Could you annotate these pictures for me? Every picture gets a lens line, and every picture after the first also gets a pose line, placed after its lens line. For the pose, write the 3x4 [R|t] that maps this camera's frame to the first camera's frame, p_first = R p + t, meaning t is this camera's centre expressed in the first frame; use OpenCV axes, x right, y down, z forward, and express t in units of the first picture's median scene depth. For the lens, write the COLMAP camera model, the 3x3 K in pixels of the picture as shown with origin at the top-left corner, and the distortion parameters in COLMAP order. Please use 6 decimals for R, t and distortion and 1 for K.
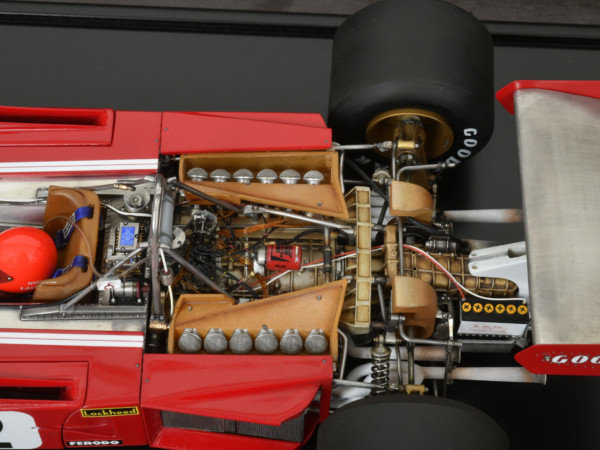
lens RADIAL K [[1262.9, 0, 300.0], [0, 1262.9, 225.0], [0, 0, 1]] dist [0.029428, -0.479052]
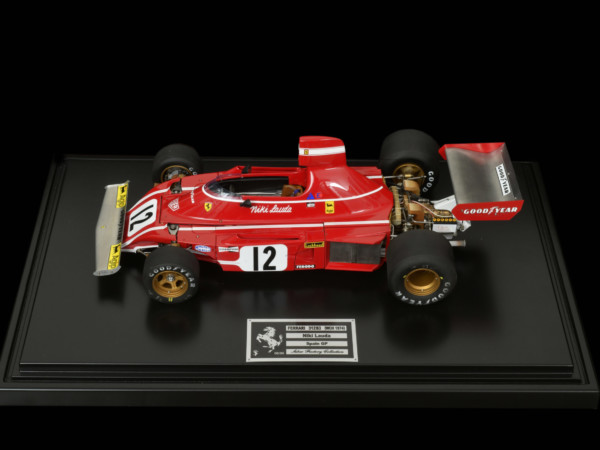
lens RADIAL K [[1205.6, 0, 300.0], [0, 1205.6, 225.0], [0, 0, 1]] dist [0.015703, -0.242470]
pose [[0.998732, -0.037145, 0.033986, -0.257490], [0.046675, 0.936166, -0.348446, 0.994816], [-0.018873, 0.349591, 0.936712, -1.491397]]
